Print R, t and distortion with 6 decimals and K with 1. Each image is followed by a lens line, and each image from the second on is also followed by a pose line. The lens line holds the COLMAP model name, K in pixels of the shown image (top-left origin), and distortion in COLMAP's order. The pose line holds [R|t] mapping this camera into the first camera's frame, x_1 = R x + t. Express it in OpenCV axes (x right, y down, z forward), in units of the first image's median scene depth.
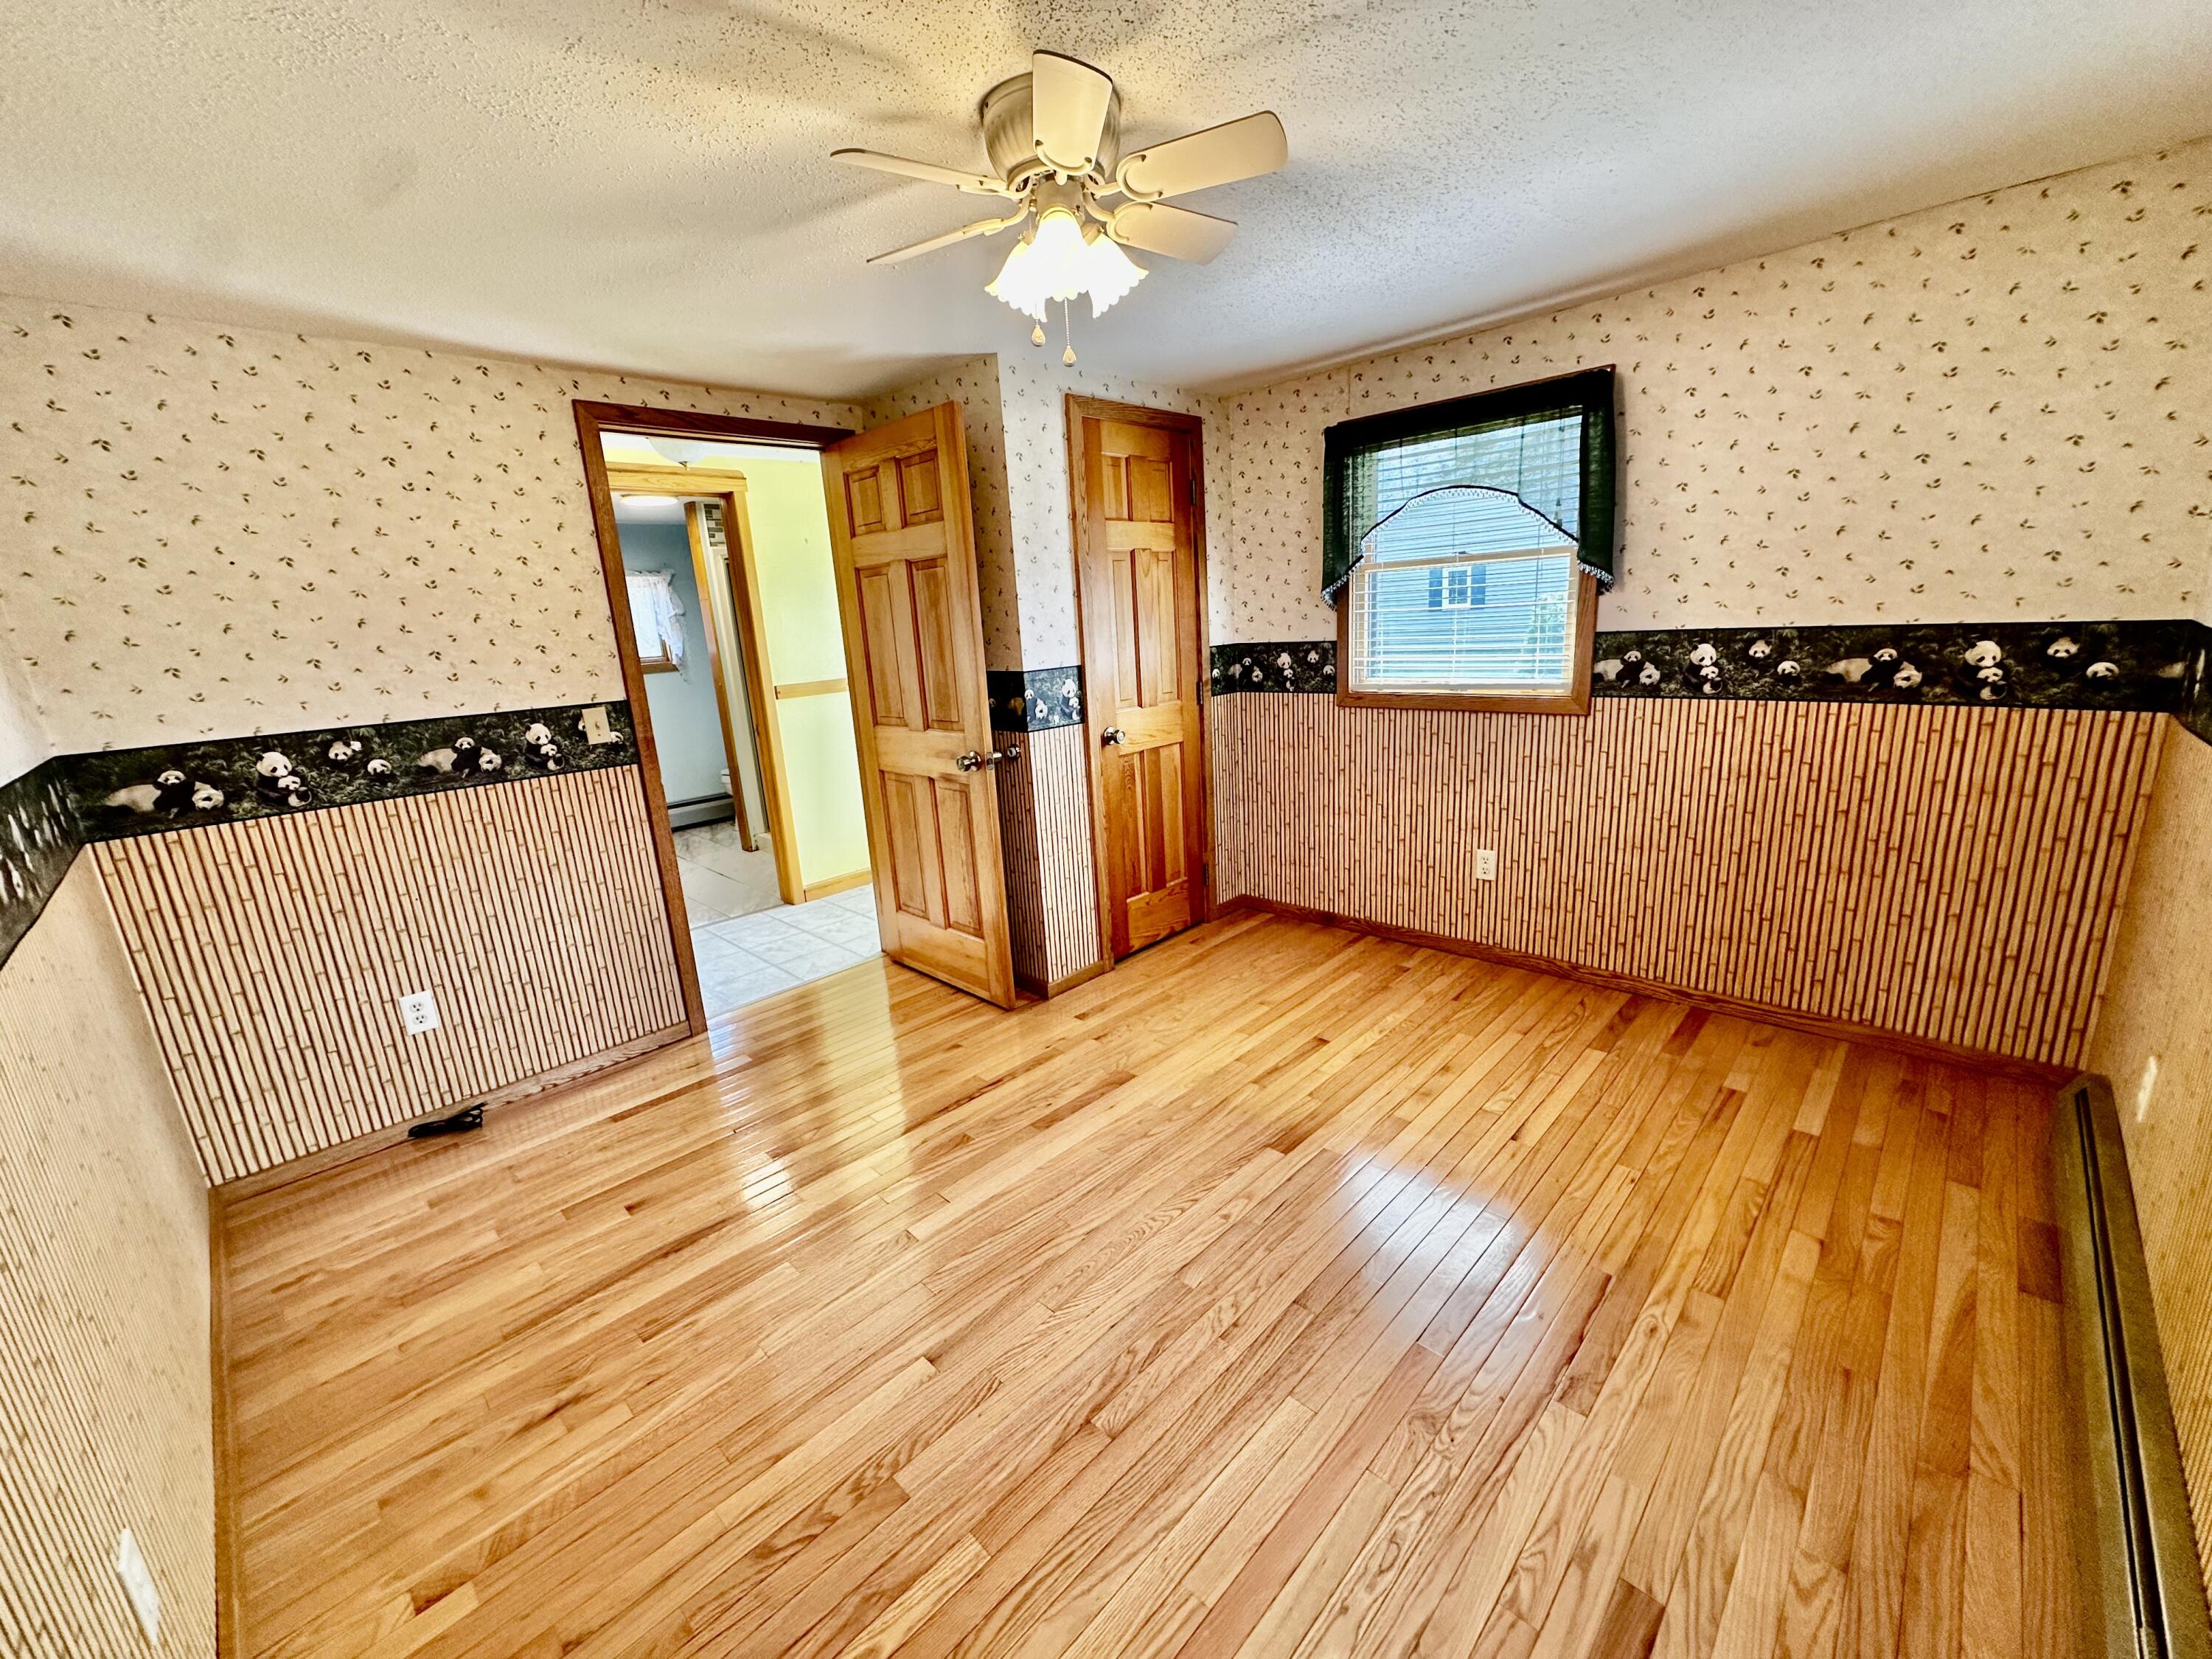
lens RADIAL K [[878.0, 0, 1104.3], [0, 878.0, 830.8], [0, 0, 1]] dist [-0.003351, 0.000263]
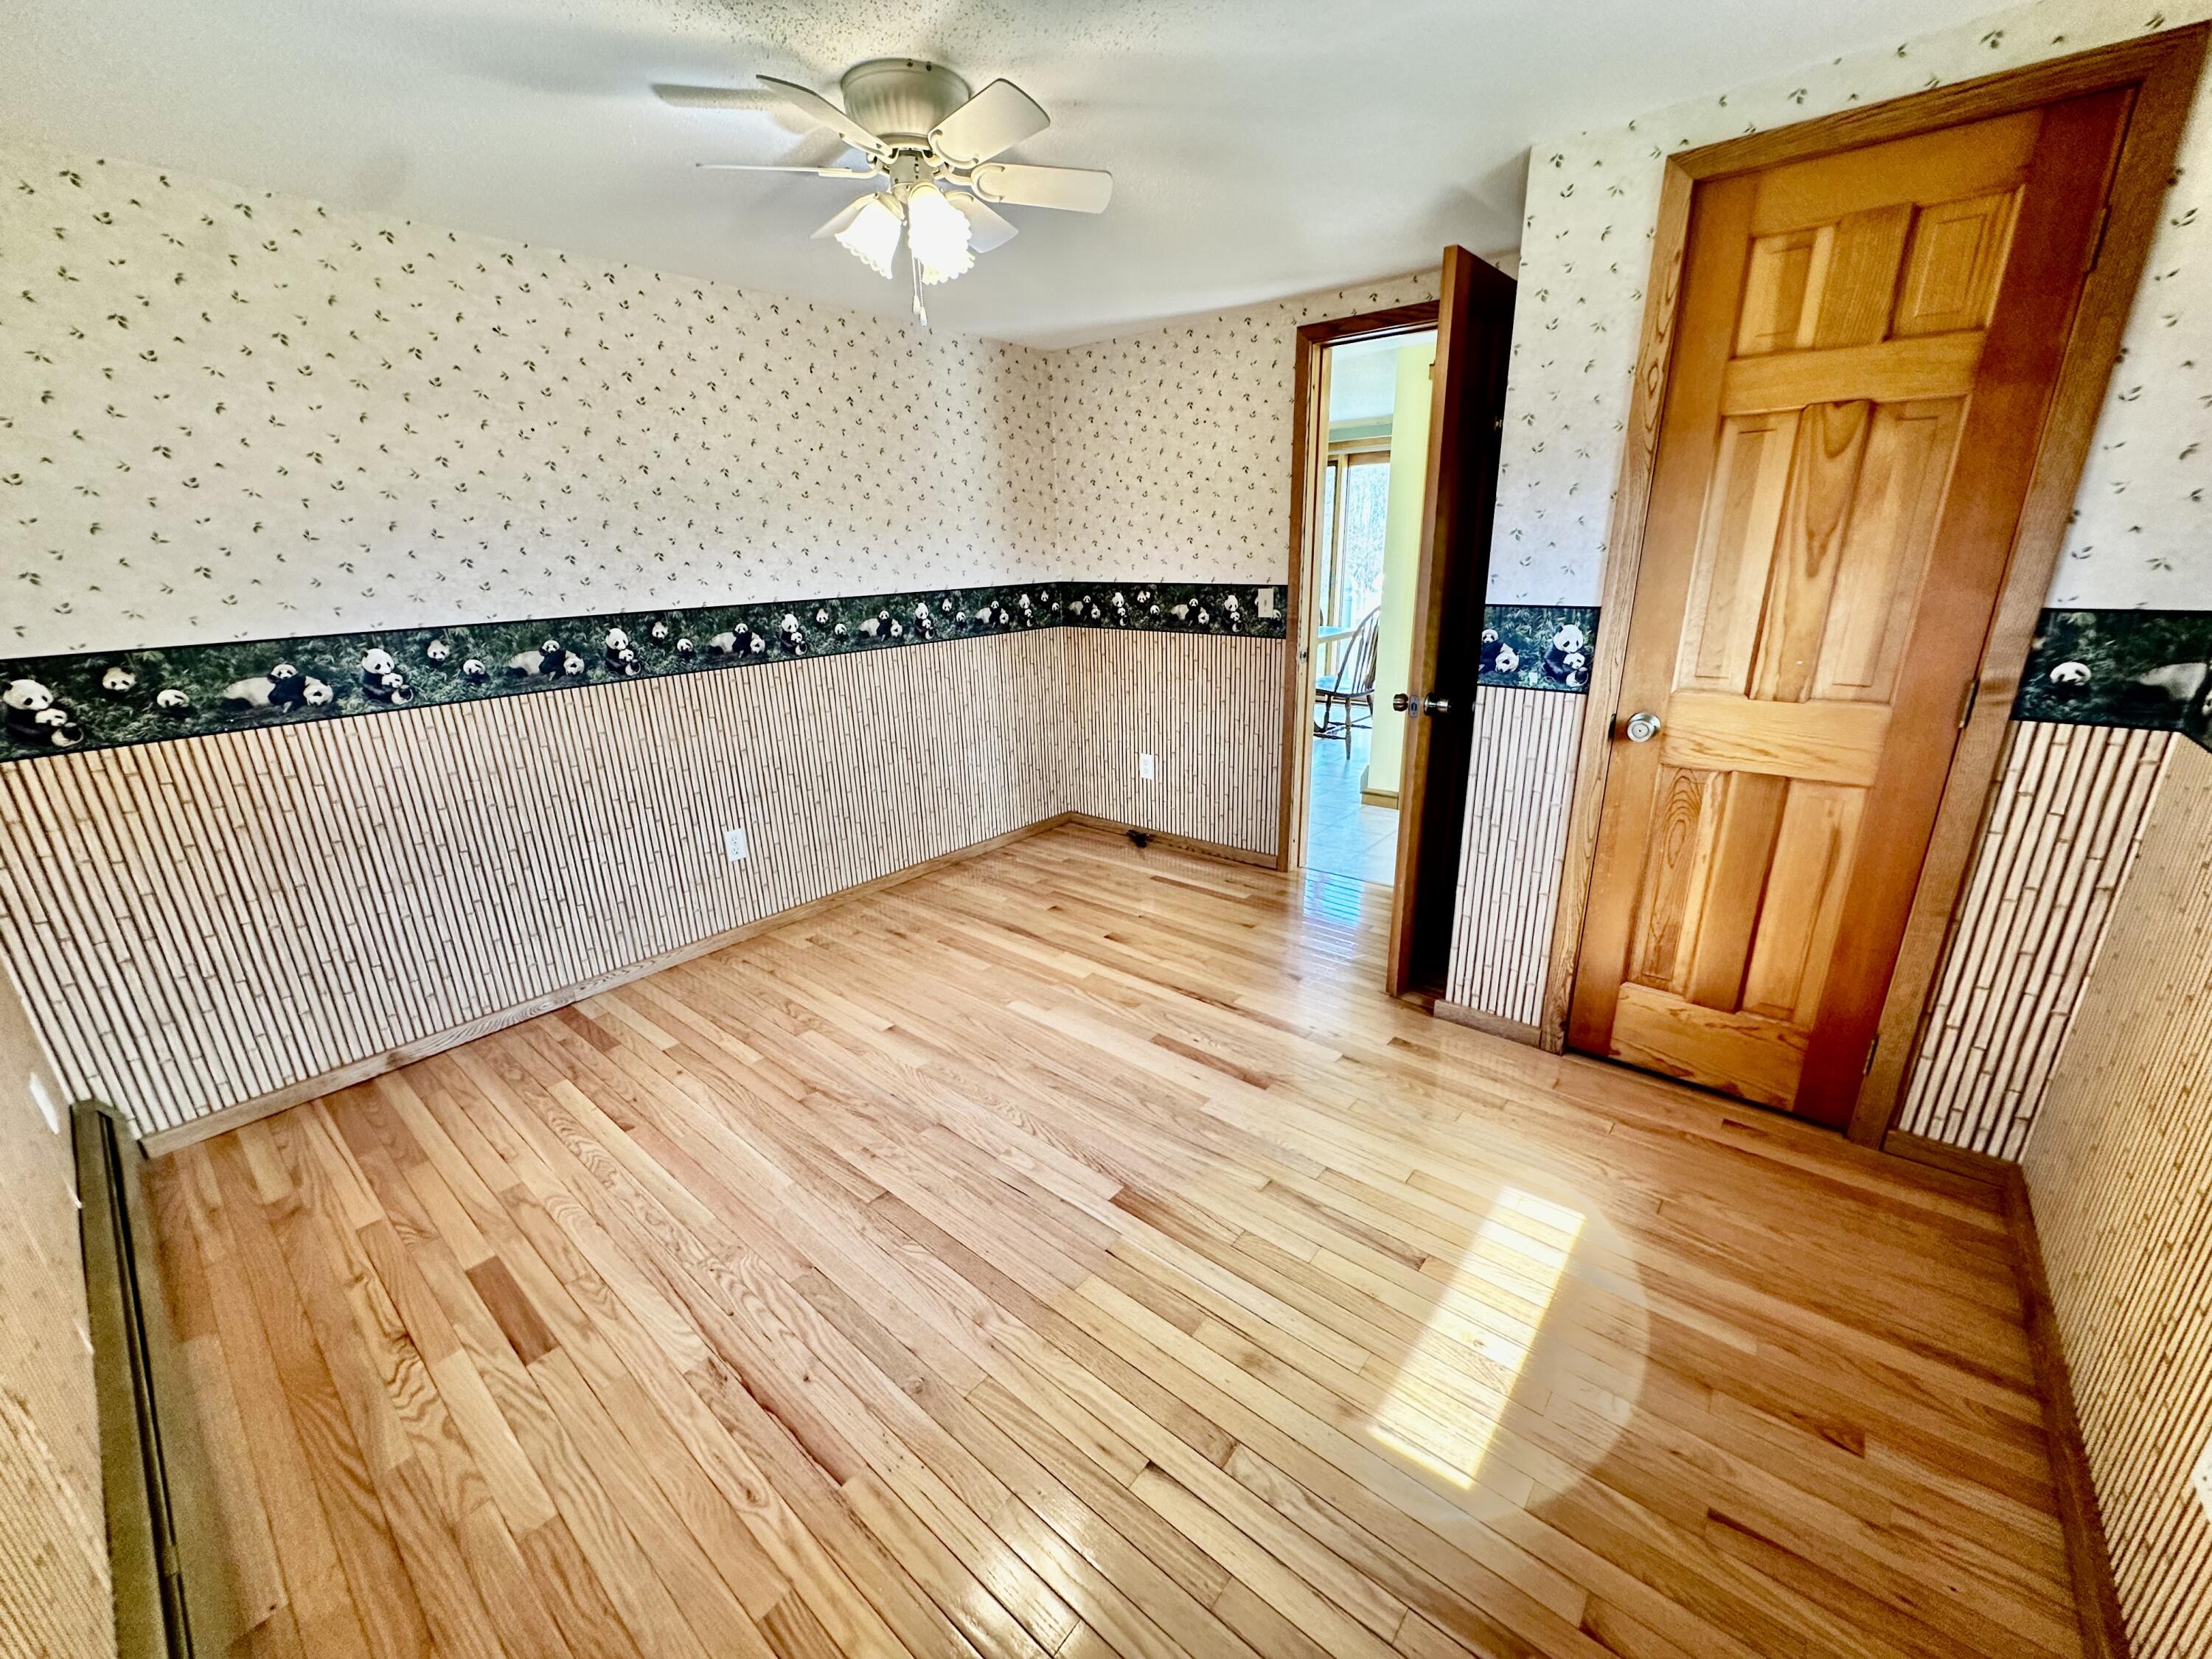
lens RADIAL K [[878.0, 0, 1104.3], [0, 878.0, 830.8], [0, 0, 1]] dist [-0.003351, 0.000263]
pose [[0.082036, 0.366319, -0.926866, 0.740266], [-0.216787, 0.914291, 0.342162, -0.216344], [0.972766, 0.172863, 0.154418, 0.681321]]
